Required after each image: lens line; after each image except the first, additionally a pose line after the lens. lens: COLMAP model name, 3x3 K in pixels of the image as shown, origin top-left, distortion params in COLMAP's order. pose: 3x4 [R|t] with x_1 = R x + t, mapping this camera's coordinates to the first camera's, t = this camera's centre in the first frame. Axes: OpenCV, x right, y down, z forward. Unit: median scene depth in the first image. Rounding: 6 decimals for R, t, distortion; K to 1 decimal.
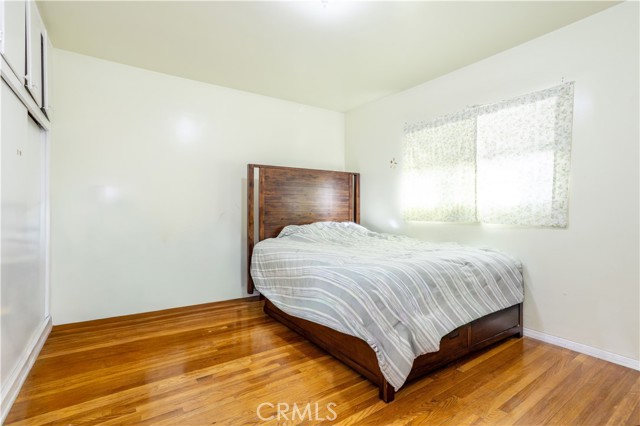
lens RADIAL K [[307.7, 0, 323.0], [0, 307.7, 214.2], [0, 0, 1]] dist [-0.013934, 0.008624]
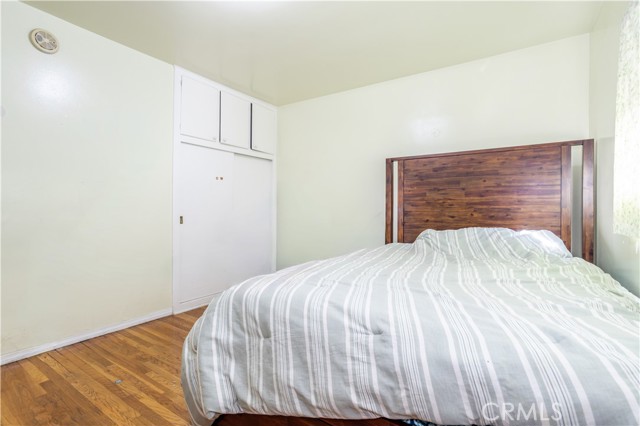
lens RADIAL K [[307.7, 0, 321.0], [0, 307.7, 210.3], [0, 0, 1]] dist [-0.013934, 0.008624]
pose [[0.380085, 0.005543, -0.924935, 0.521369], [-0.011069, 0.999938, 0.001444, -0.009154], [0.924885, 0.009689, 0.380123, 0.462106]]
